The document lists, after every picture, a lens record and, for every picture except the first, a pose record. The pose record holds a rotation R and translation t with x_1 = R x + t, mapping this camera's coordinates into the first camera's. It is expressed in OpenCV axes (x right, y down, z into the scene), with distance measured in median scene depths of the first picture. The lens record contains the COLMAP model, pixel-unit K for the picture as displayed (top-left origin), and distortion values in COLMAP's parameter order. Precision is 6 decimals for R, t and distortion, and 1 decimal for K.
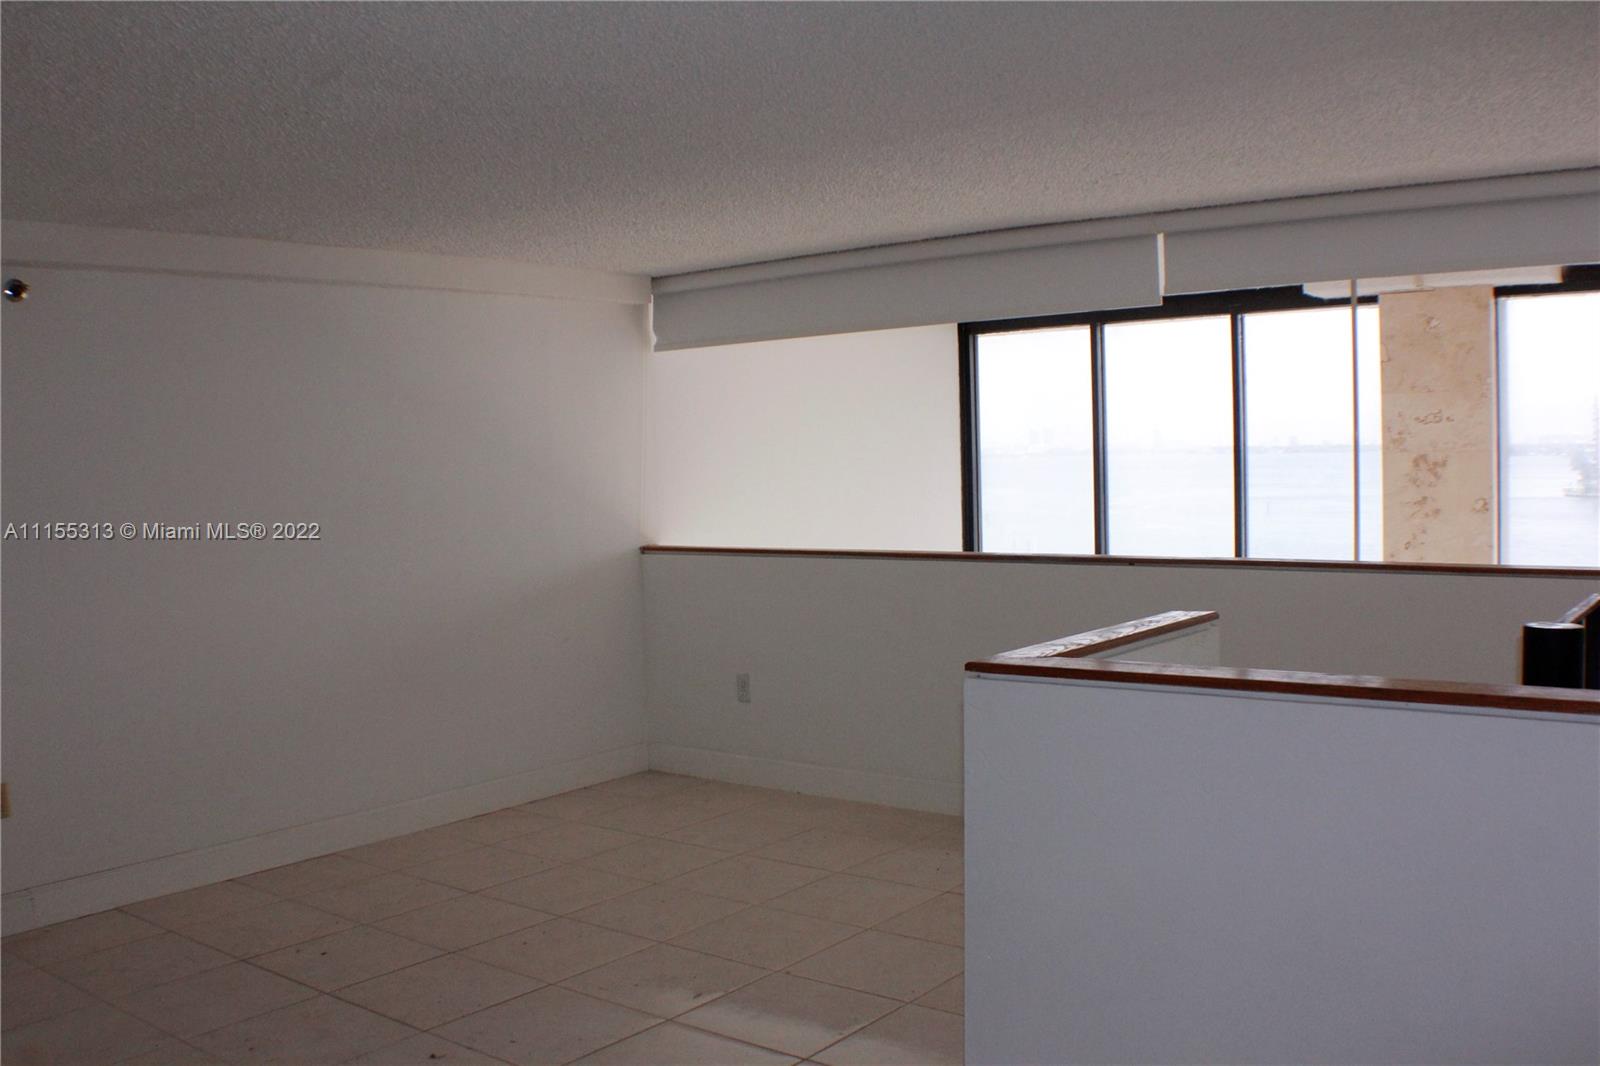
lens RADIAL K [[1466.1, 0, 800.0], [0, 1466.1, 533.0], [0, 0, 1]] dist [-0.206259, 0.104394]
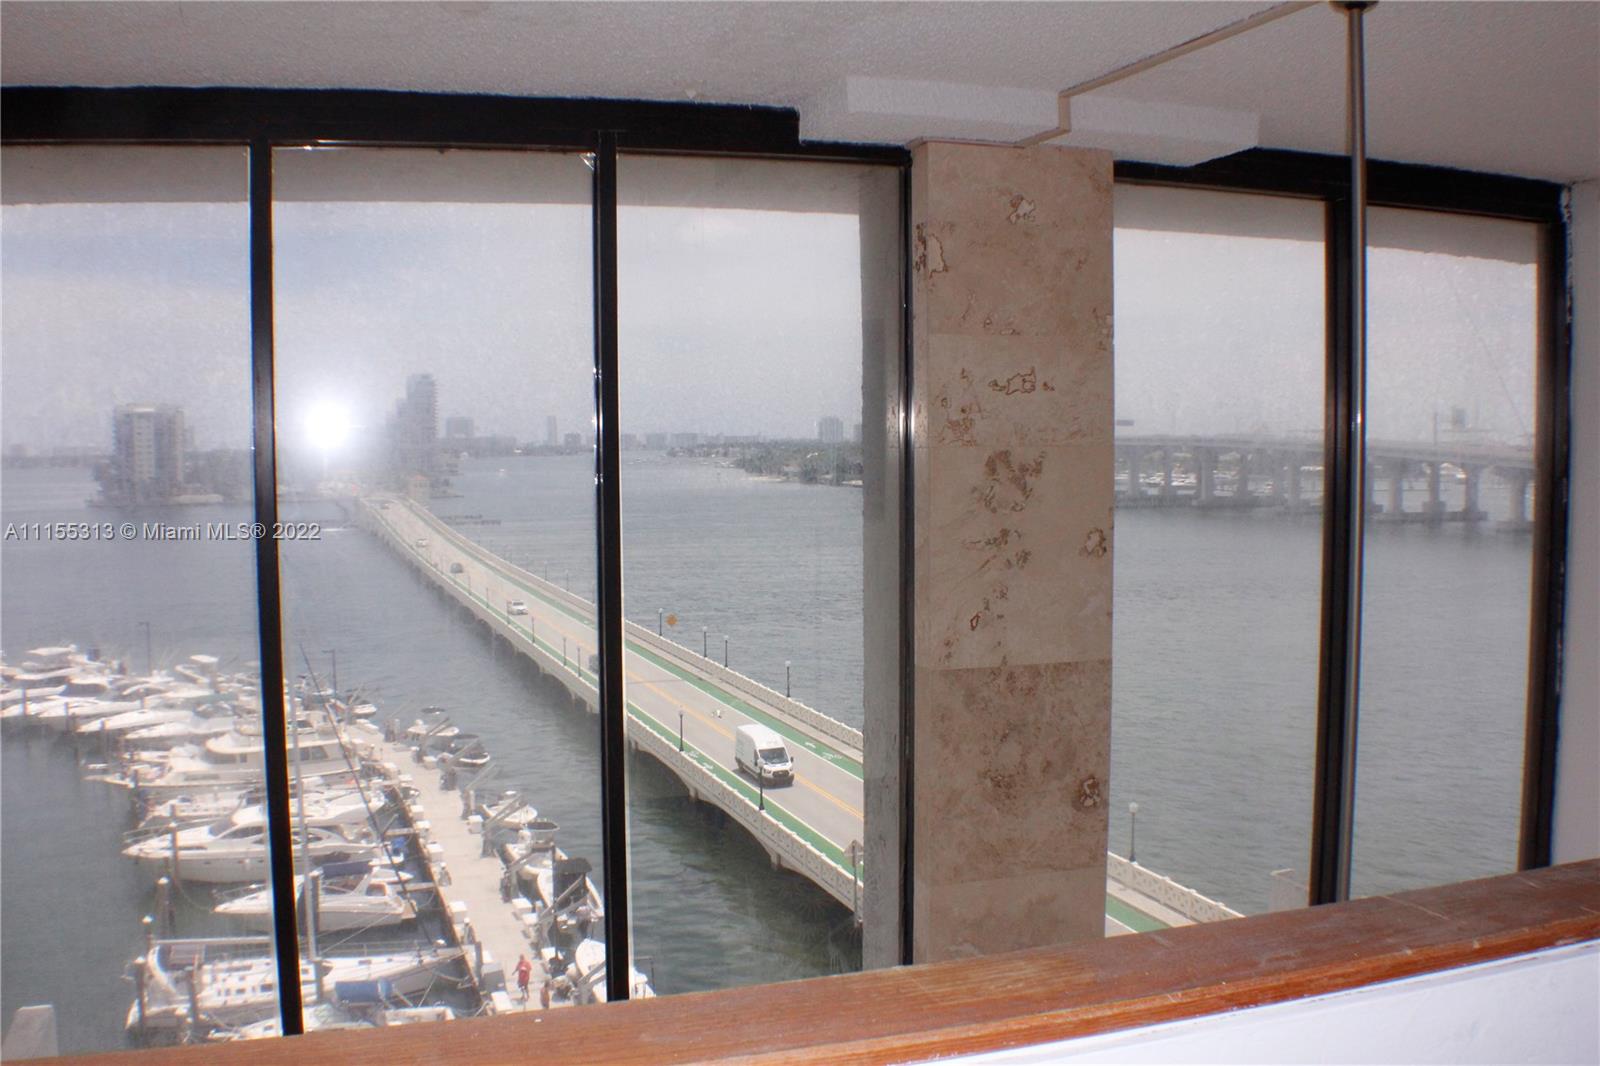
lens RADIAL K [[1466.1, 0, 800.0], [0, 1466.1, 533.0], [0, 0, 1]] dist [-0.206259, 0.104394]
pose [[0.554092, -0.033172, 0.831794, -0.061521], [0.040014, 0.999112, 0.013190, -0.034956], [-0.831493, 0.025975, 0.554927, 0.758120]]
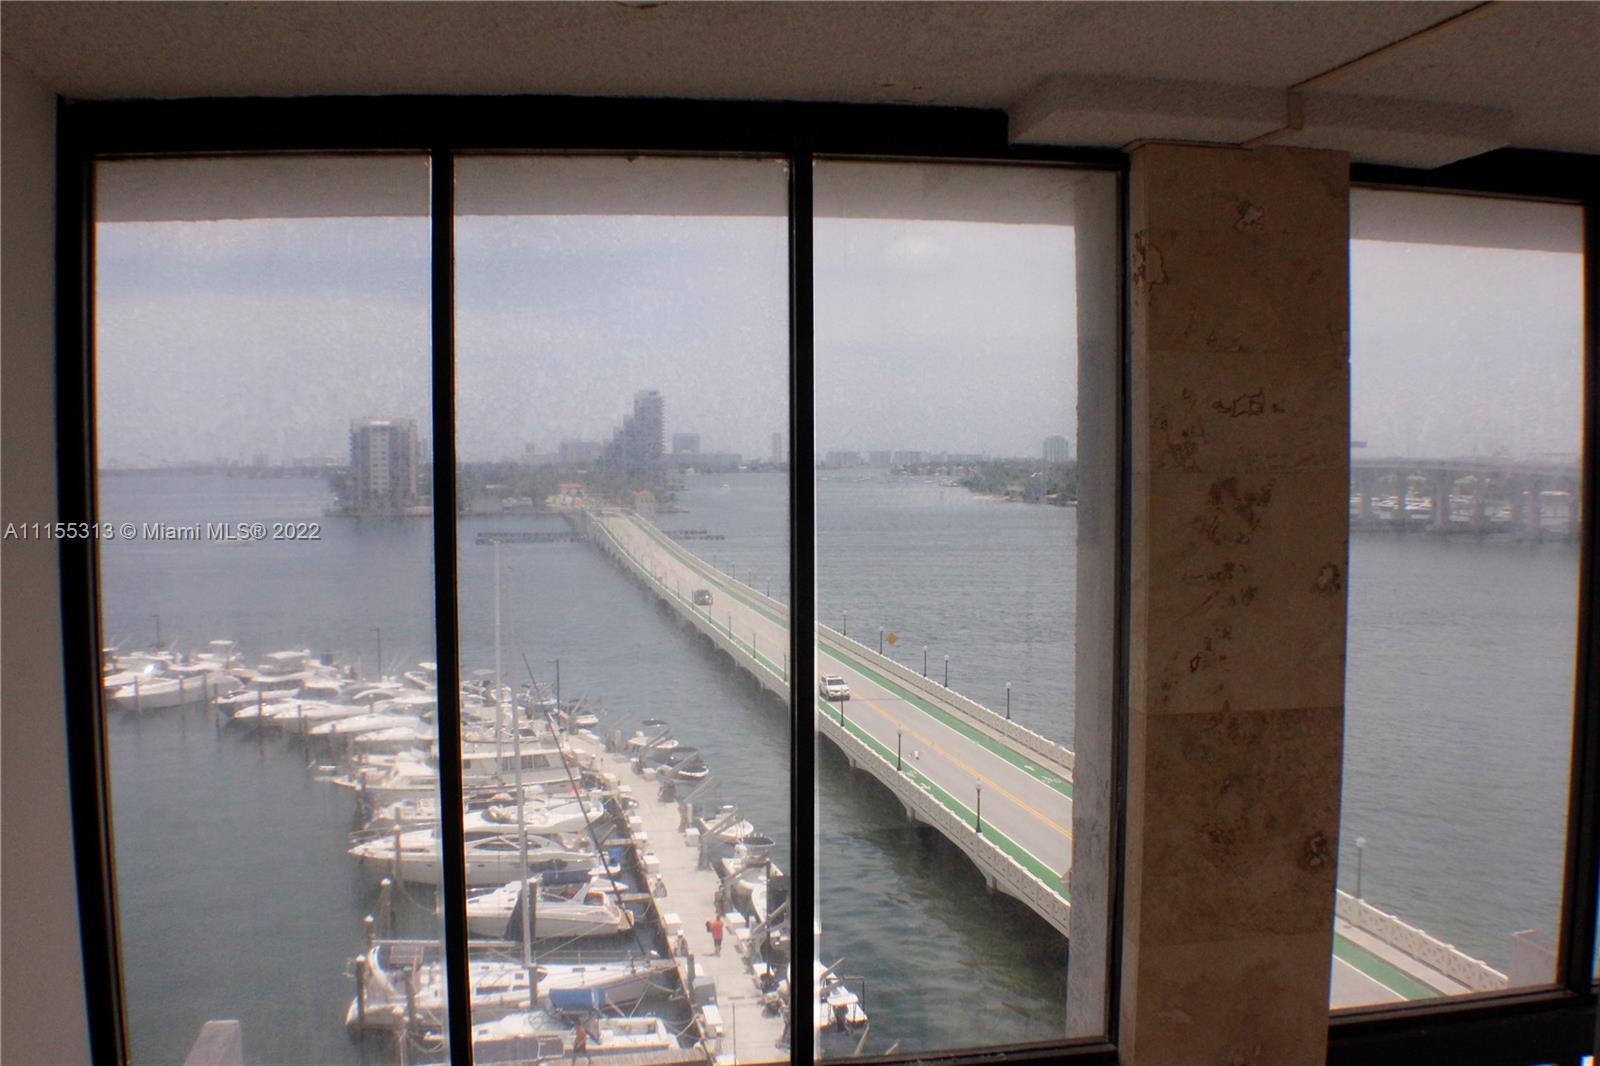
lens RADIAL K [[1465.3, 0, 801.4], [0, 1465.3, 521.3], [0, 0, 1]] dist [-0.180636, 0.011886]
pose [[0.673366, -0.008447, 0.739261, -0.030583], [0.025892, 0.999591, -0.012163, -0.038282], [-0.738856, 0.027332, 0.673309, 0.771670]]
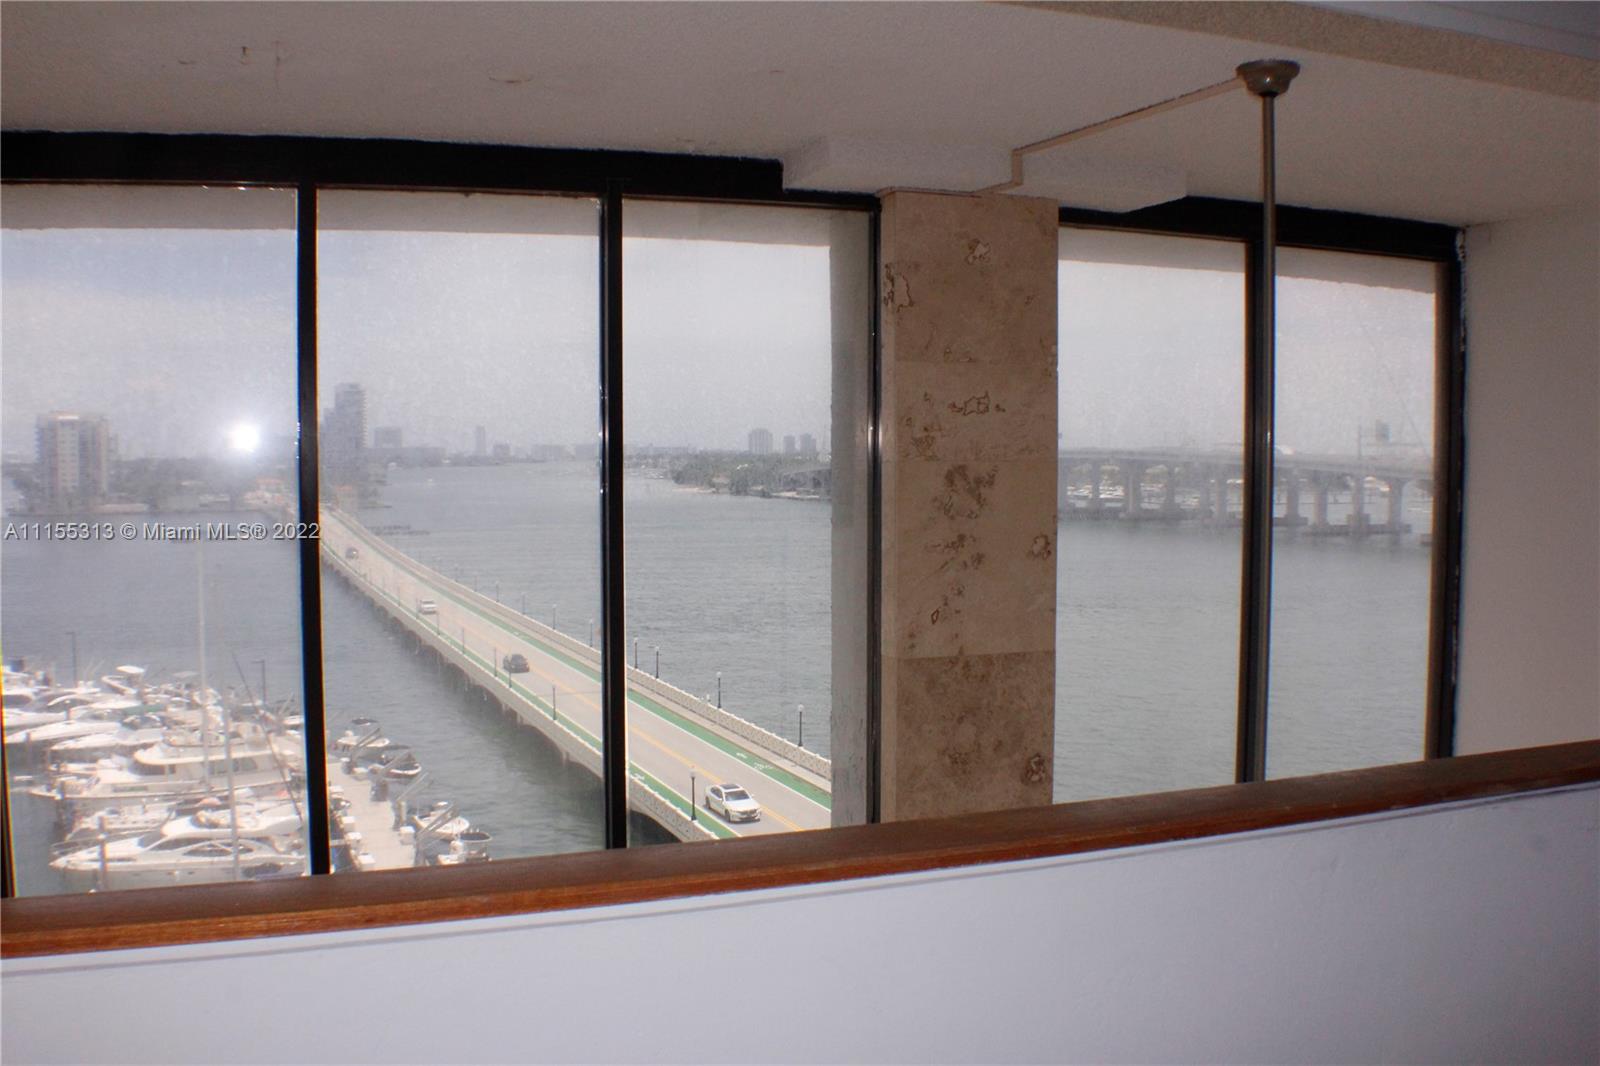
lens RADIAL K [[1466.1, 0, 800.0], [0, 1466.1, 533.0], [0, 0, 1]] dist [-0.206259, 0.104394]
pose [[0.513392, -0.025264, 0.857782, -0.130729], [0.037286, 0.999279, 0.007116, -0.033575], [-0.857344, 0.028330, 0.513964, 0.738173]]
